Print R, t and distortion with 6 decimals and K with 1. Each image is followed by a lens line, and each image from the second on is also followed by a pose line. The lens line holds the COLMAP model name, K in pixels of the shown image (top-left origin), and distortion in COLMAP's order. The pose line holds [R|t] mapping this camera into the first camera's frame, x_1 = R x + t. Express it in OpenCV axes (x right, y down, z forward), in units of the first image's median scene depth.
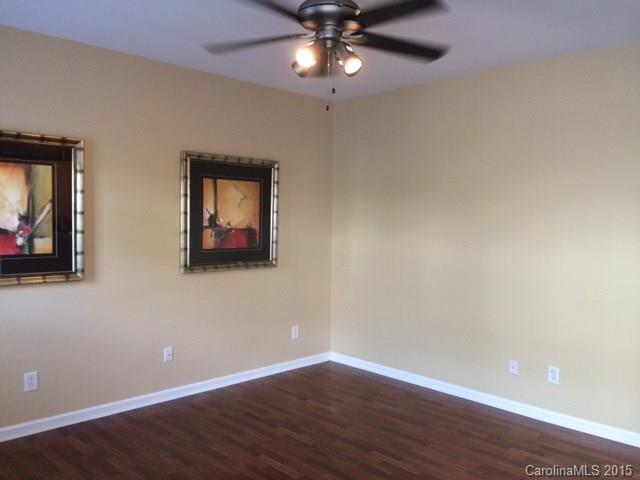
lens RADIAL K [[545.0, 0, 310.6], [0, 545.0, 238.7], [0, 0, 1]] dist [0.113571, -0.002765]
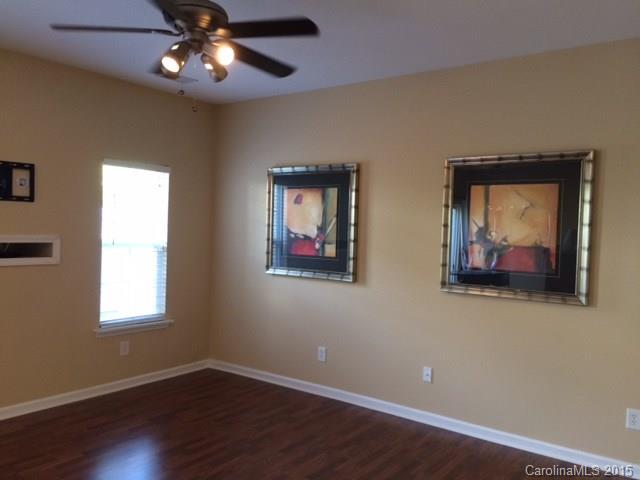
lens RADIAL K [[545.0, 0, 310.6], [0, 545.0, 238.7], [0, 0, 1]] dist [0.113571, -0.002765]
pose [[0.200378, 0.017530, -0.979562, 0.620417], [-0.064448, 0.997910, 0.004675, -0.014583], [0.977597, 0.062194, 0.201089, 0.593735]]
